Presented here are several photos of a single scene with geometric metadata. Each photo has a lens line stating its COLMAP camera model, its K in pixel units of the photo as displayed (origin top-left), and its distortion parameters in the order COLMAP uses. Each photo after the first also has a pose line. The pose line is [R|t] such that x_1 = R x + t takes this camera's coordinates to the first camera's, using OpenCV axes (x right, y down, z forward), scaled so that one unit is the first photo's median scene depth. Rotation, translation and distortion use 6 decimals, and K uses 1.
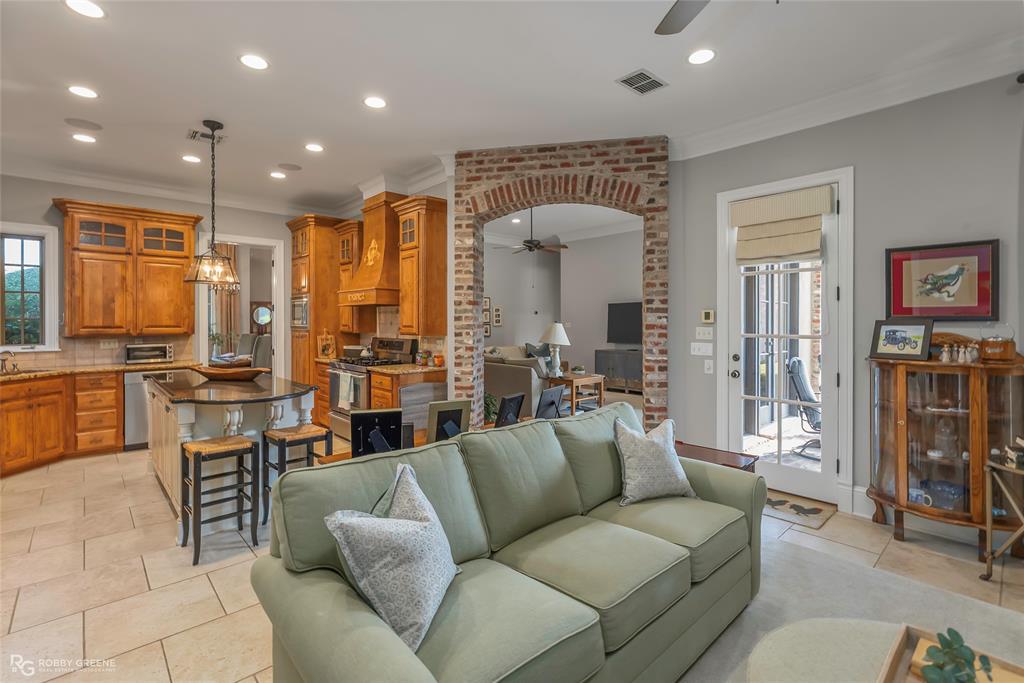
lens RADIAL K [[469.6, 0, 527.9], [0, 469.6, 319.8], [0, 0, 1]] dist [-0.008585, 0.001795]
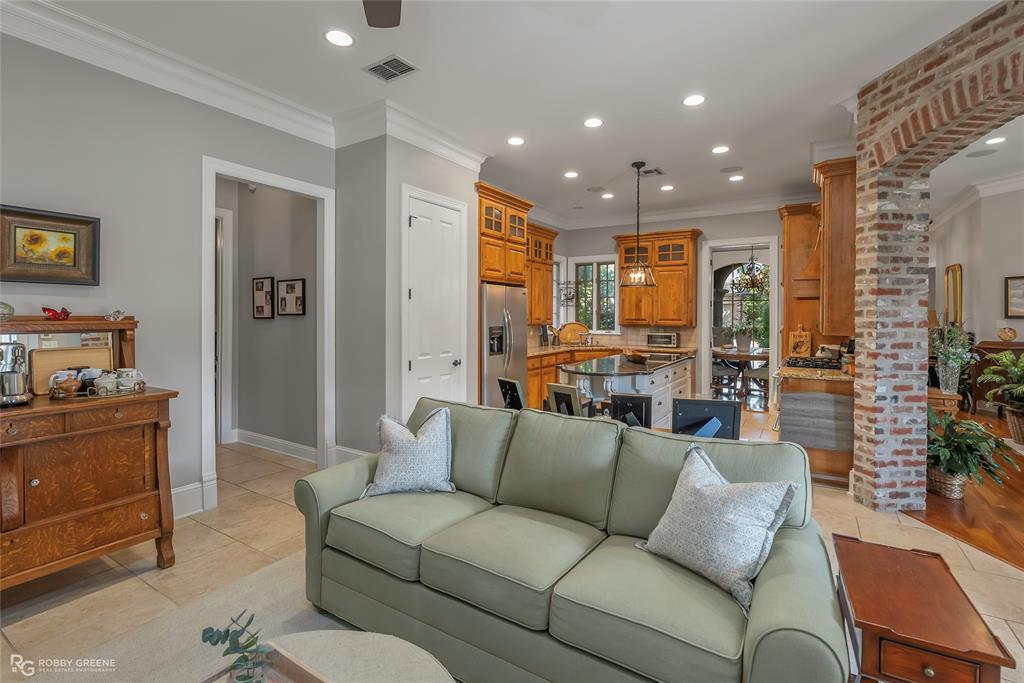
lens RADIAL K [[469.6, 0, 506.4], [0, 469.6, 318.1], [0, 0, 1]] dist [-0.008585, 0.001795]
pose [[0.245702, 0.009562, -0.969298, 0.434281], [-0.004417, 0.999952, 0.008744, 0.000353], [0.969335, 0.002132, 0.245732, 0.277405]]
